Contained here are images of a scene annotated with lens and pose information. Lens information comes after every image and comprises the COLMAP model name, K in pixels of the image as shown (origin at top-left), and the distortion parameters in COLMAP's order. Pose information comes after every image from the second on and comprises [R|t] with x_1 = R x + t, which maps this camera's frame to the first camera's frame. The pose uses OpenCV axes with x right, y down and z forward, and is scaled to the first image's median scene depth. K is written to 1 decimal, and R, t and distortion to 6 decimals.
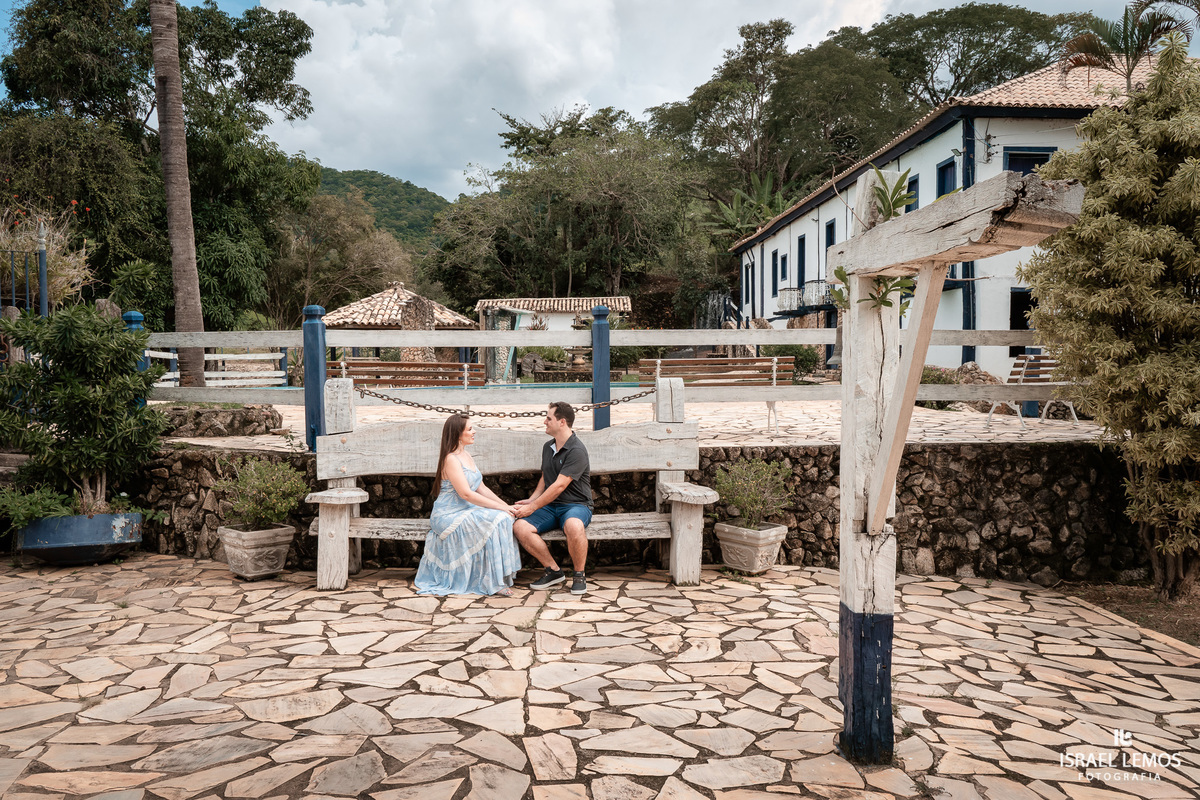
lens RADIAL K [[955.3, 0, 600.2], [0, 955.3, 397.7], [0, 0, 1]] dist [0.006446, -0.007087]
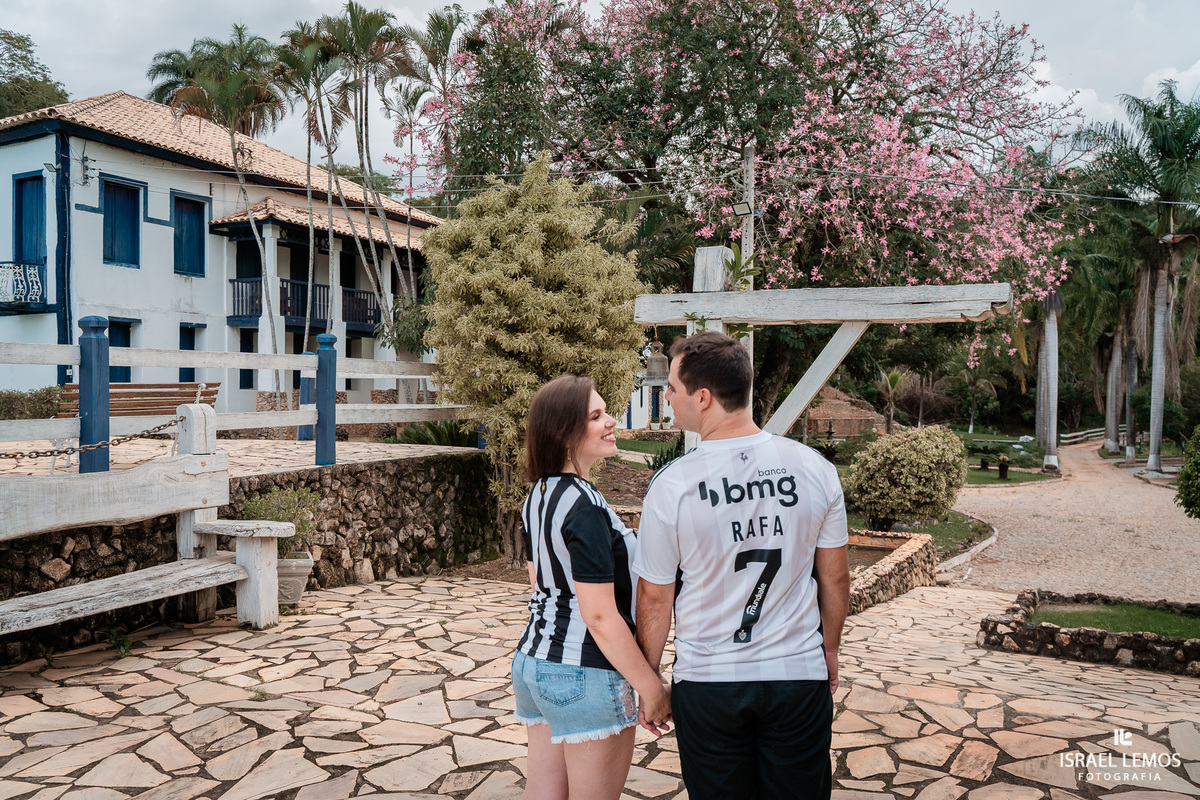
lens RADIAL K [[955.3, 0, 597.8], [0, 955.3, 403.0], [0, 0, 1]] dist [0.006446, -0.007087]
pose [[0.487385, -0.005982, 0.873167, -0.588879], [0.031779, 0.999436, -0.010891, 0.000036], [-0.872609, 0.033057, 0.487300, 0.282317]]
